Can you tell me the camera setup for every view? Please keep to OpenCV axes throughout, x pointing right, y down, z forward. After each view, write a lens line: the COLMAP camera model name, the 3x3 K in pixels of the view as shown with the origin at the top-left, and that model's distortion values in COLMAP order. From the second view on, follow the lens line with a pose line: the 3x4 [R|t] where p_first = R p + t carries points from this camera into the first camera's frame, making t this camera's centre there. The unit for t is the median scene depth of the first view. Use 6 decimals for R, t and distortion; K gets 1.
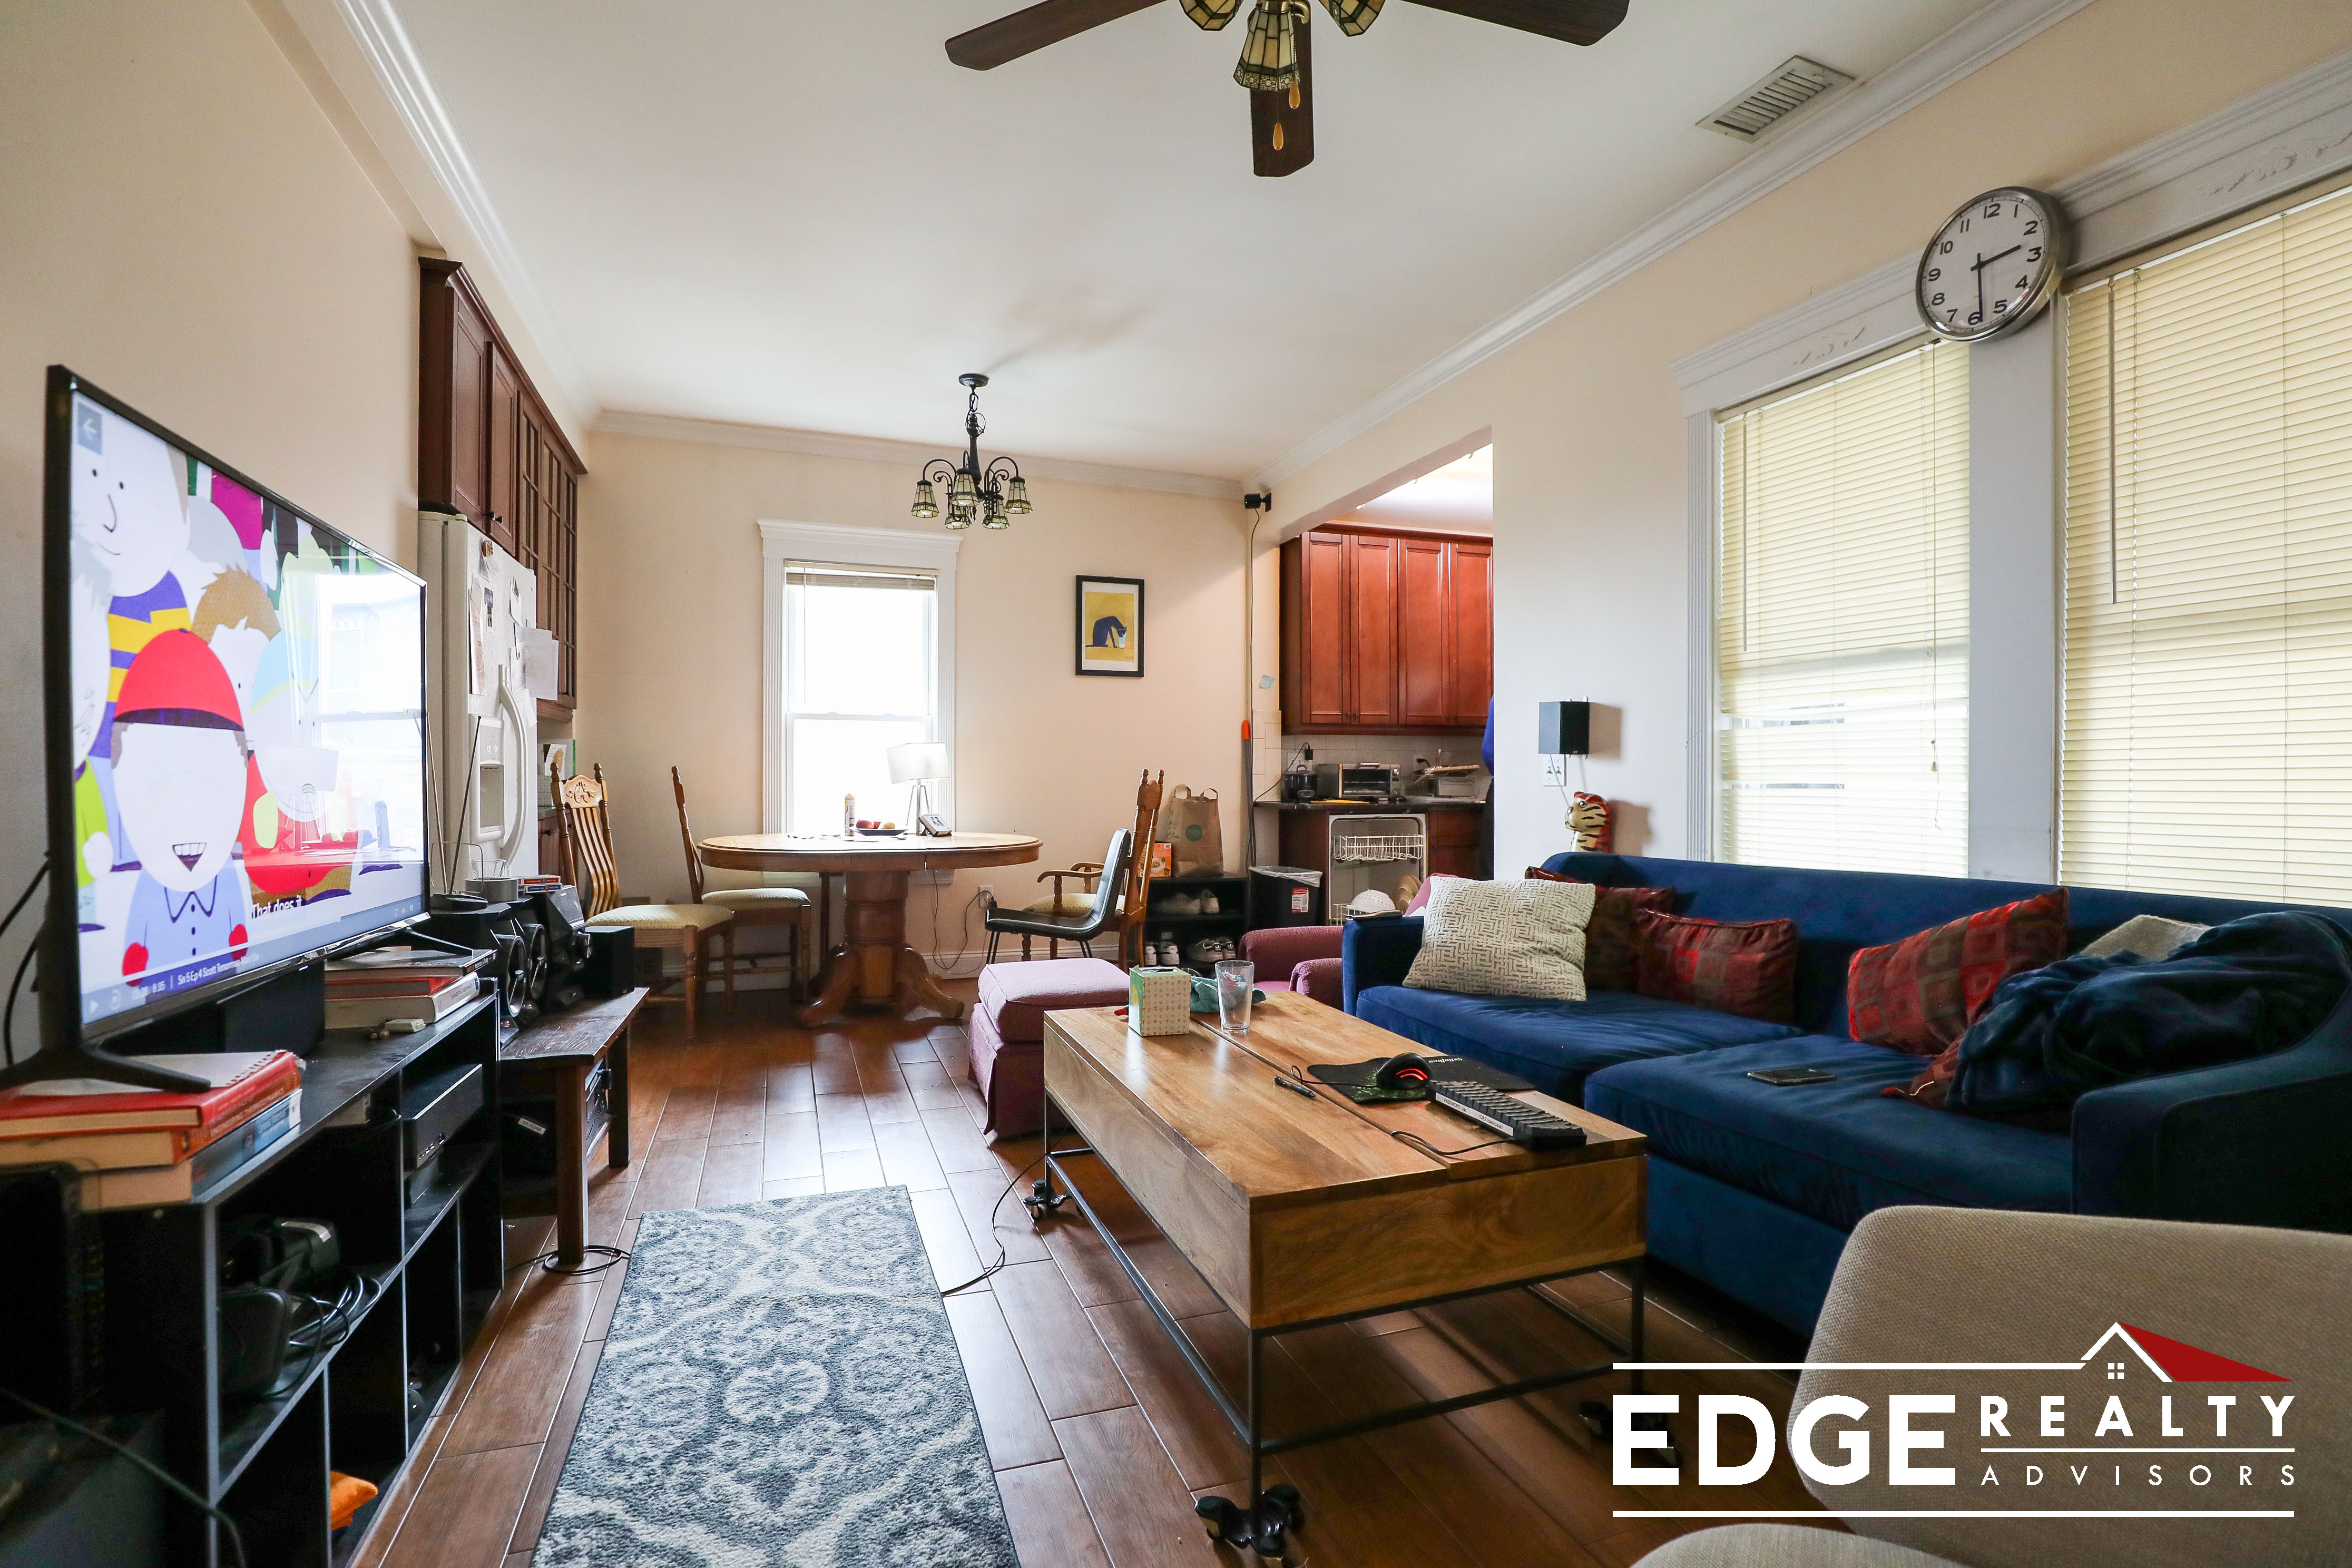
lens RADIAL K [[1095.5, 0, 1175.5], [0, 1095.5, 782.7], [0, 0, 1]] dist [-0.031349, 0.005244]
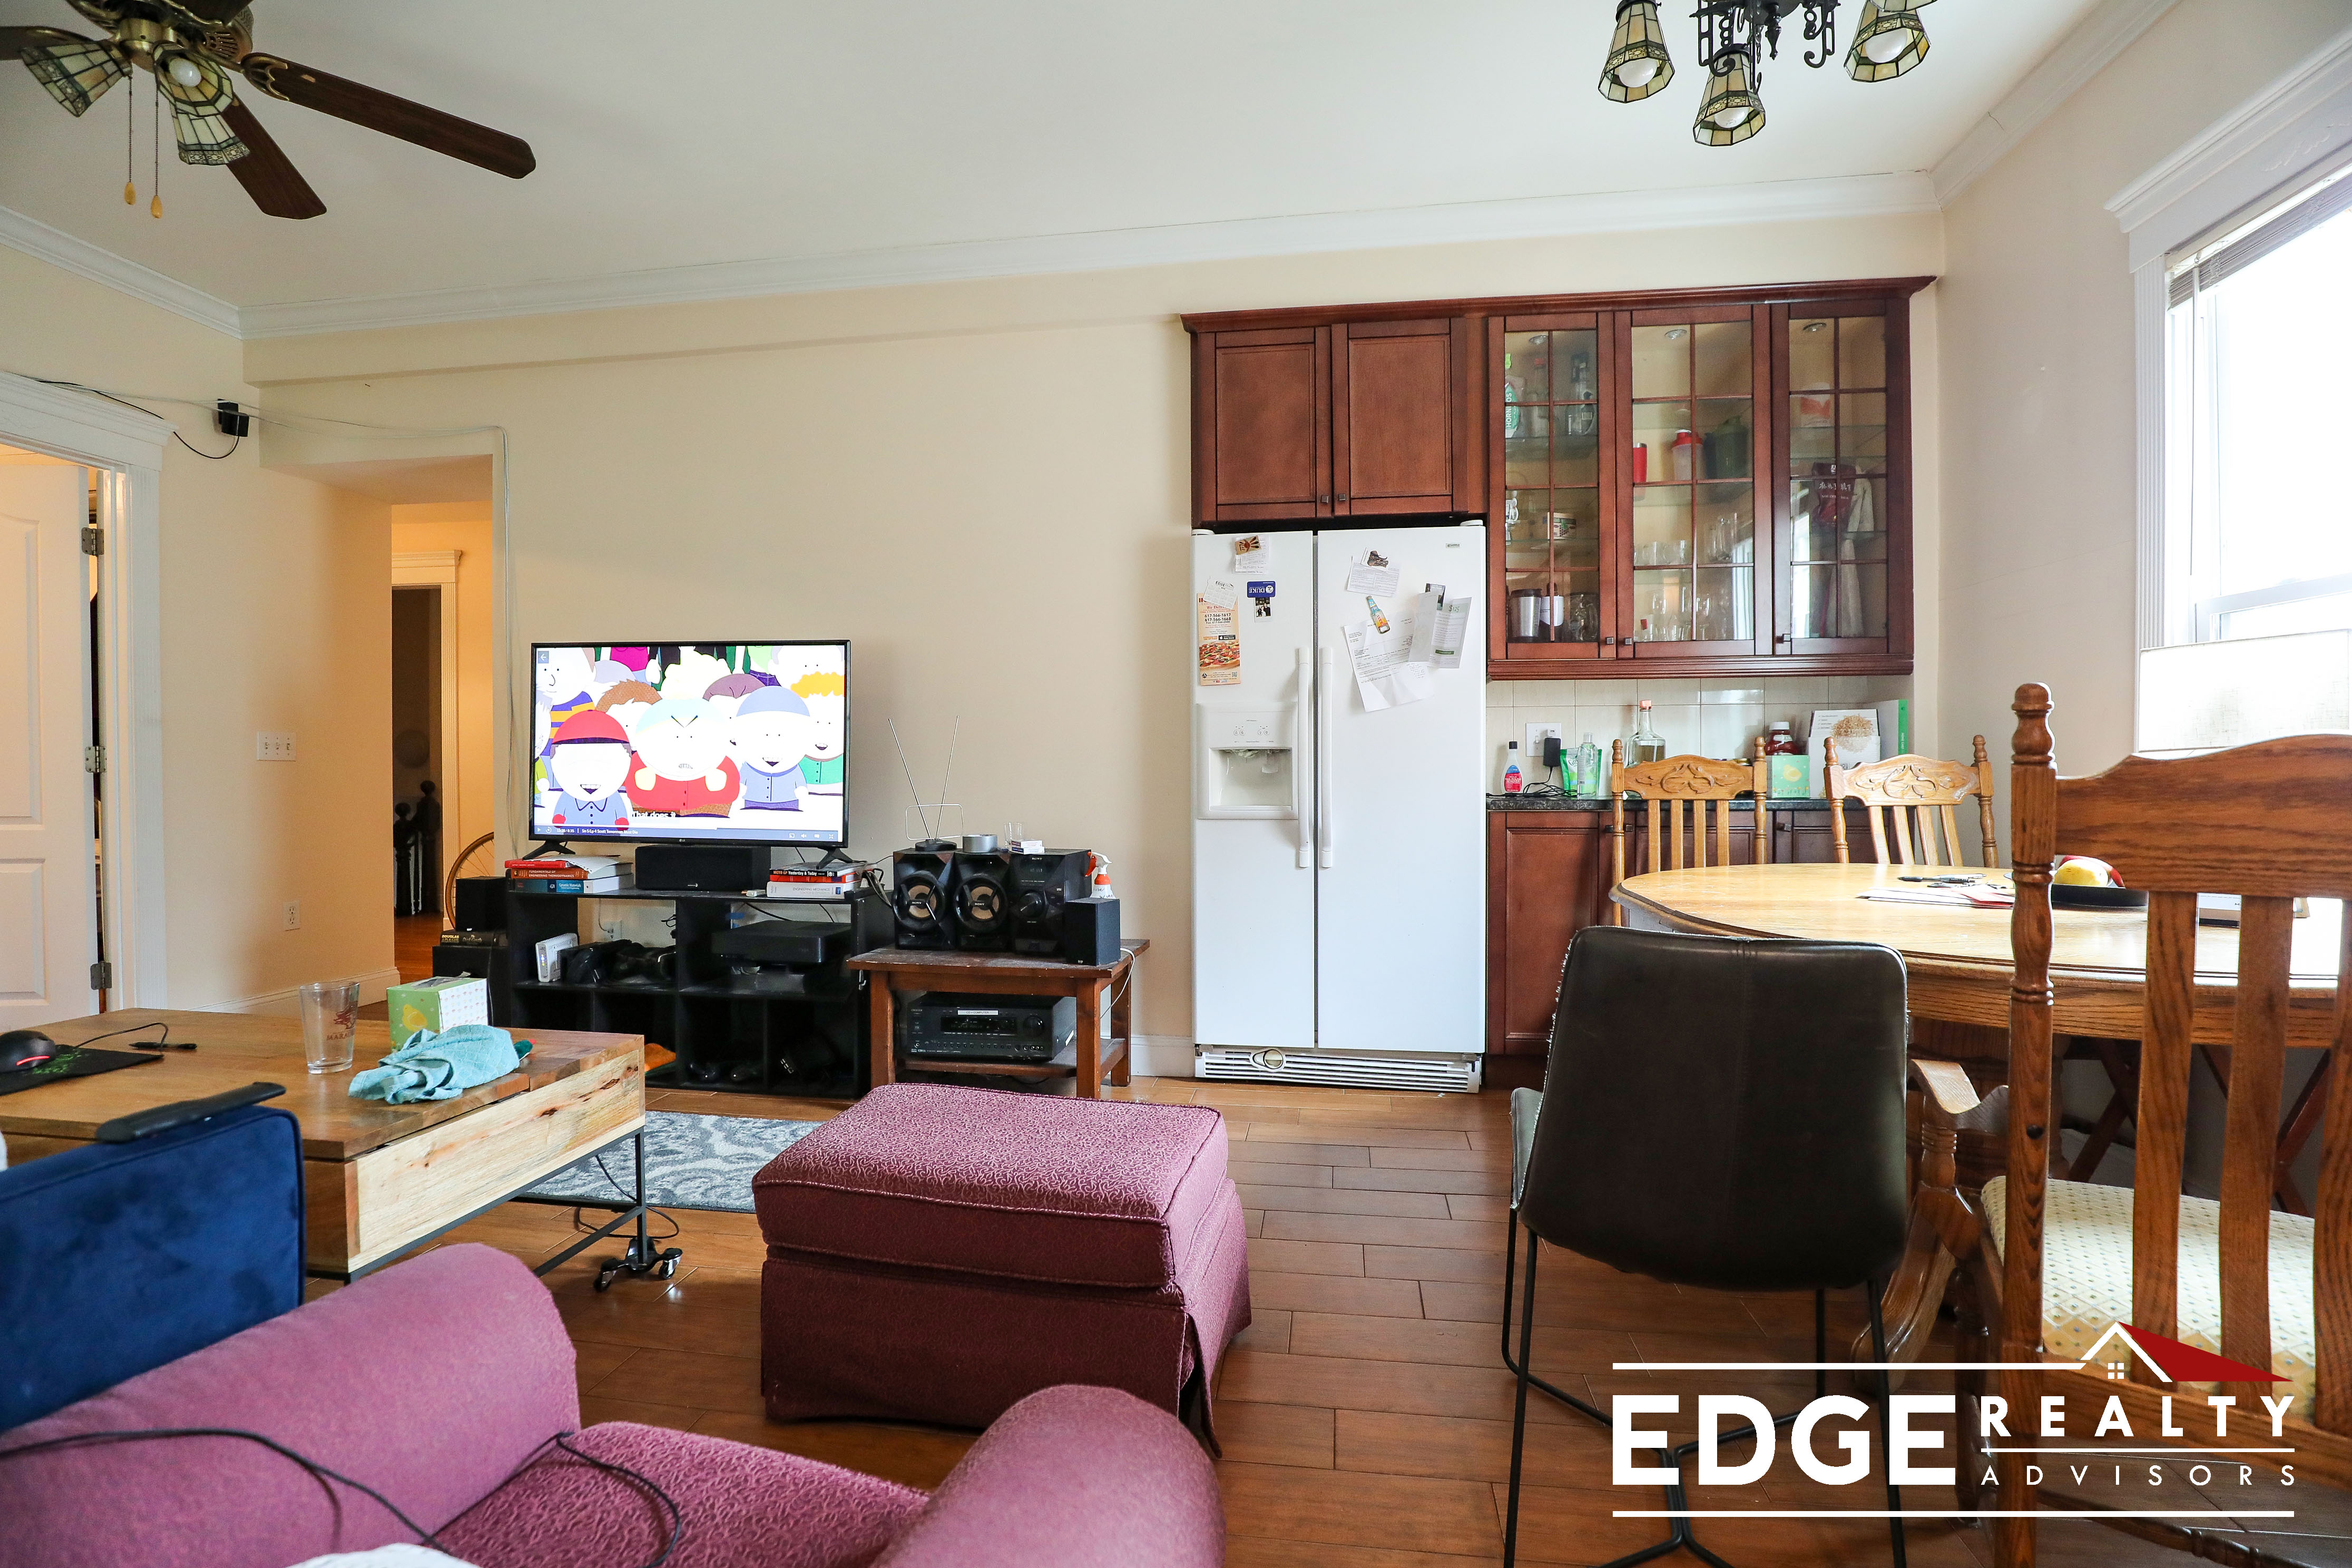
lens RADIAL K [[1095.5, 0, 1187.0], [0, 1095.5, 781.6], [0, 0, 1]] dist [-0.031349, 0.005244]
pose [[-0.463840, 0.010696, -0.885855, 0.872996], [-0.001638, 0.999915, 0.012931, 0.008537], [0.885918, 0.007449, -0.463783, 3.615294]]
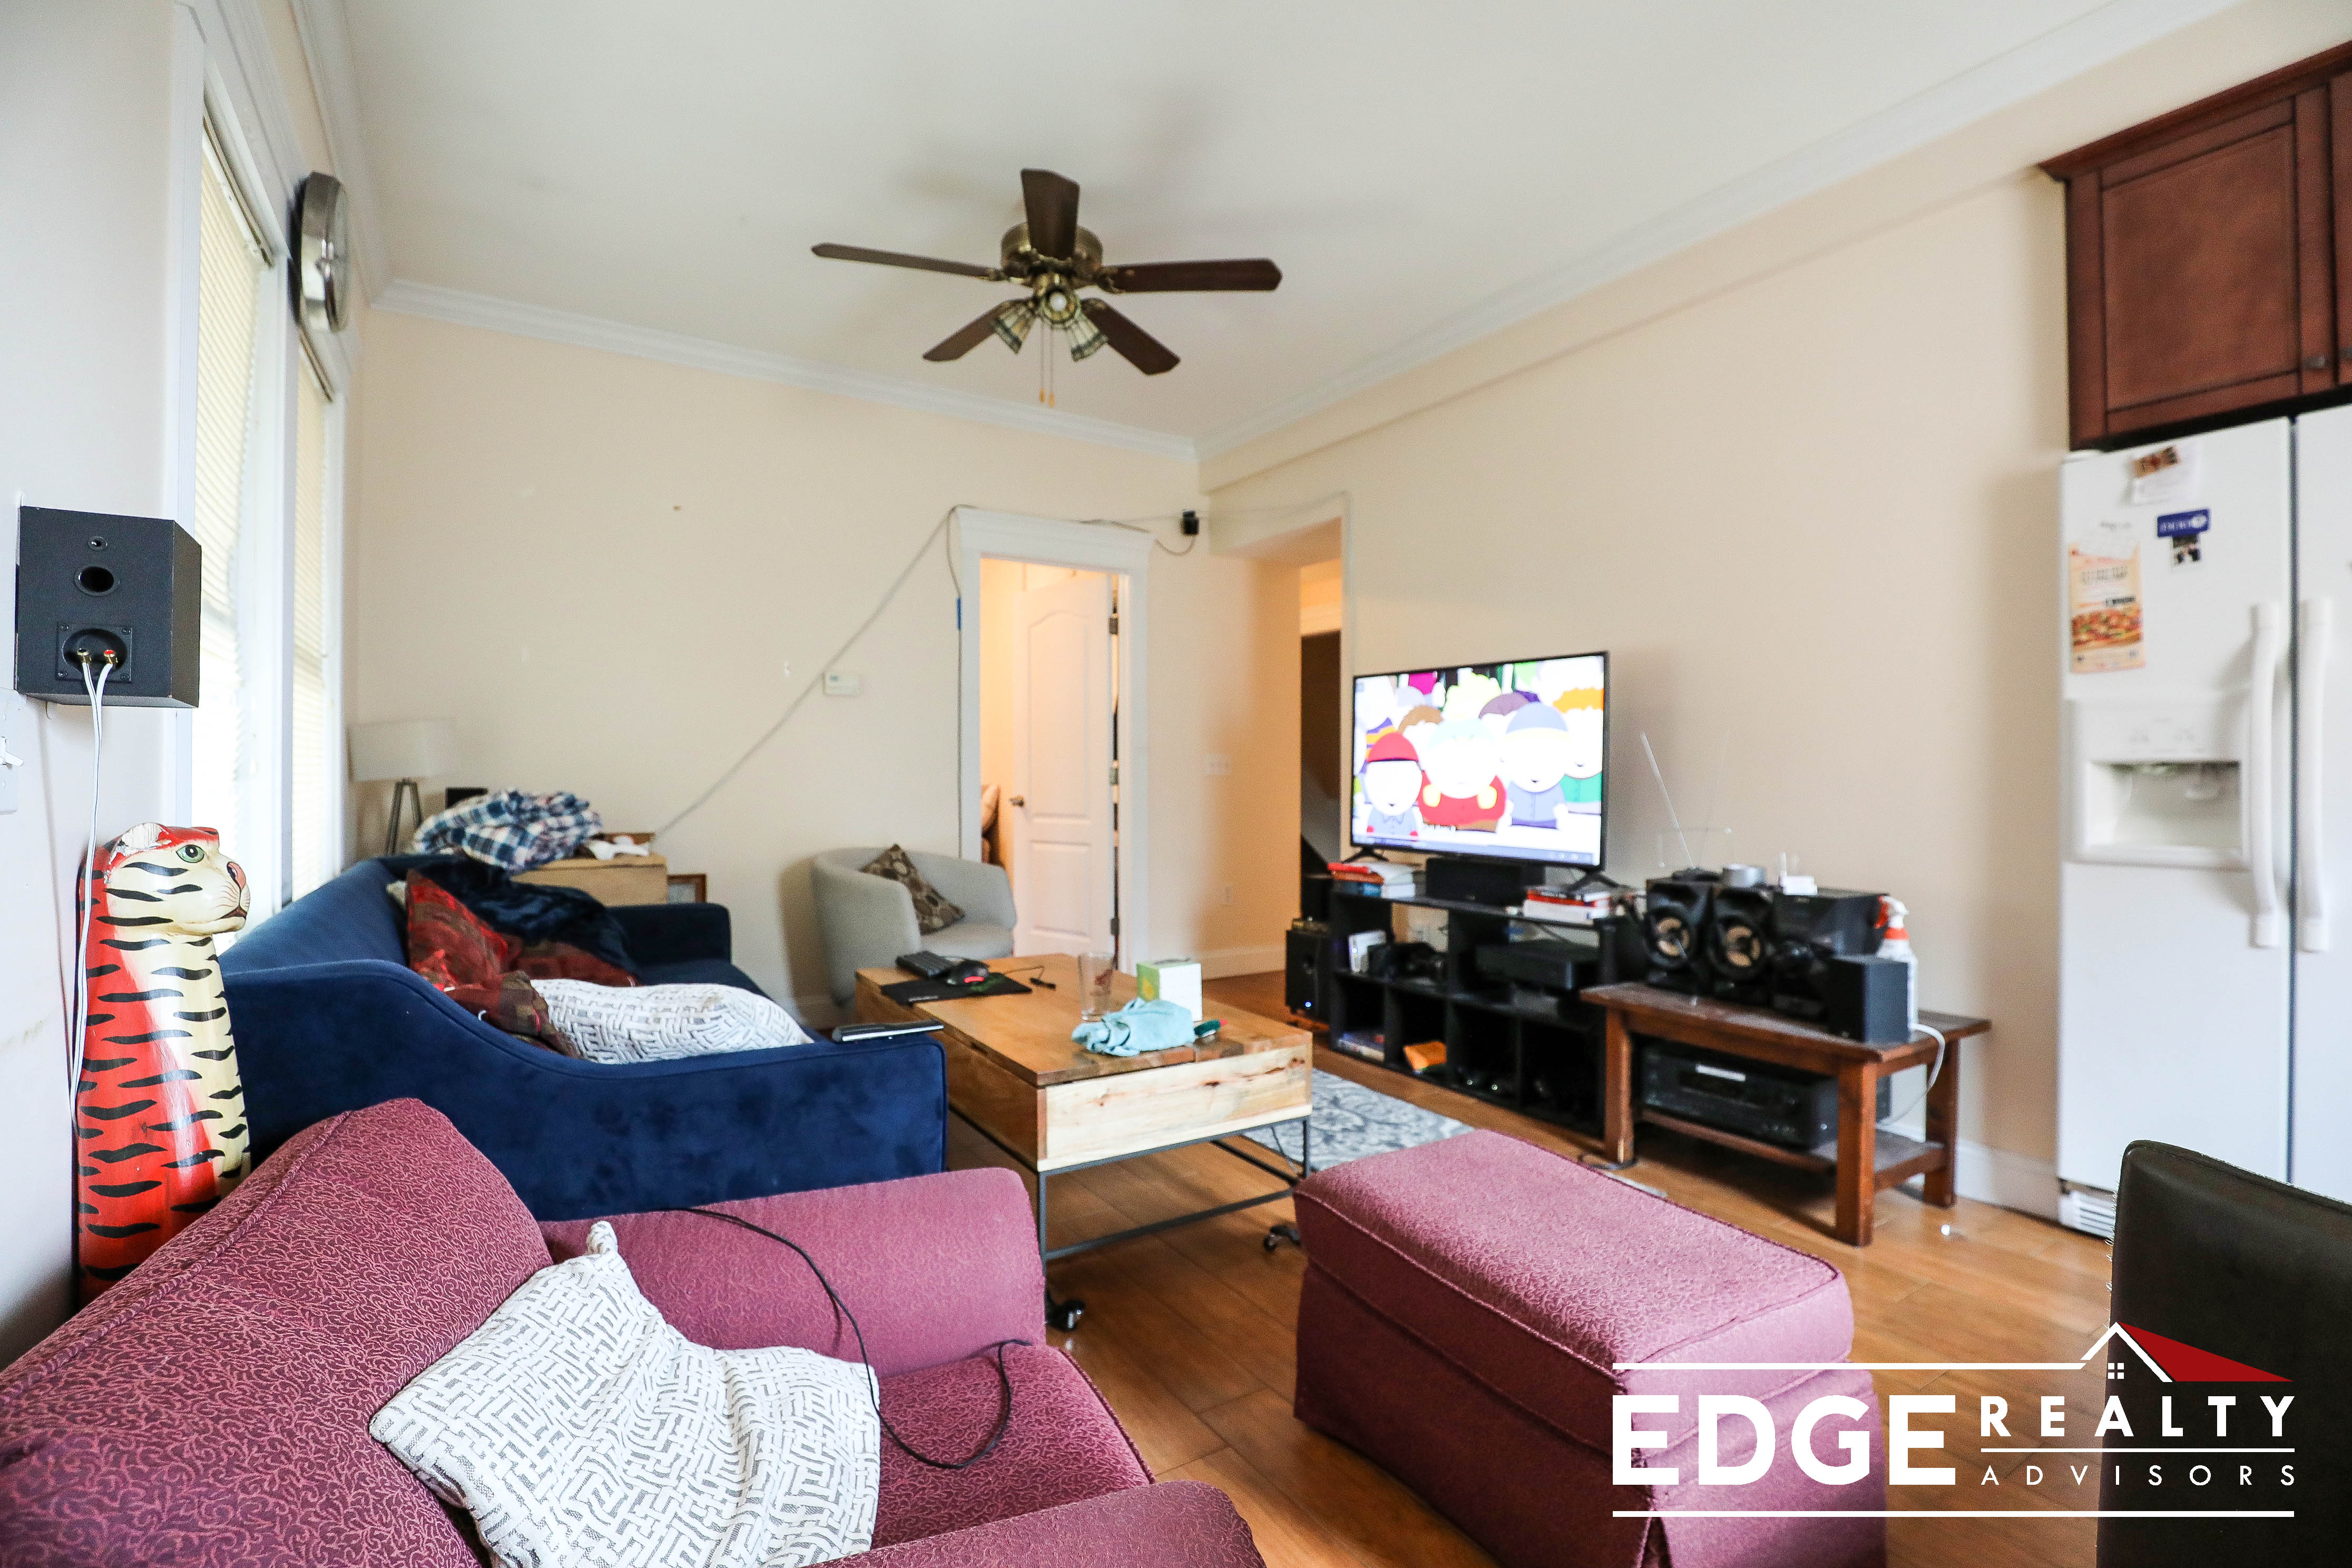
lens RADIAL K [[1095.5, 0, 1176.4], [0, 1095.5, 777.9], [0, 0, 1]] dist [-0.031349, 0.005244]
pose [[-0.975995, 0.004391, -0.217750, 0.395932], [0.003176, 0.999977, 0.005929, -0.027042], [0.217771, 0.005095, -0.975987, 3.884154]]
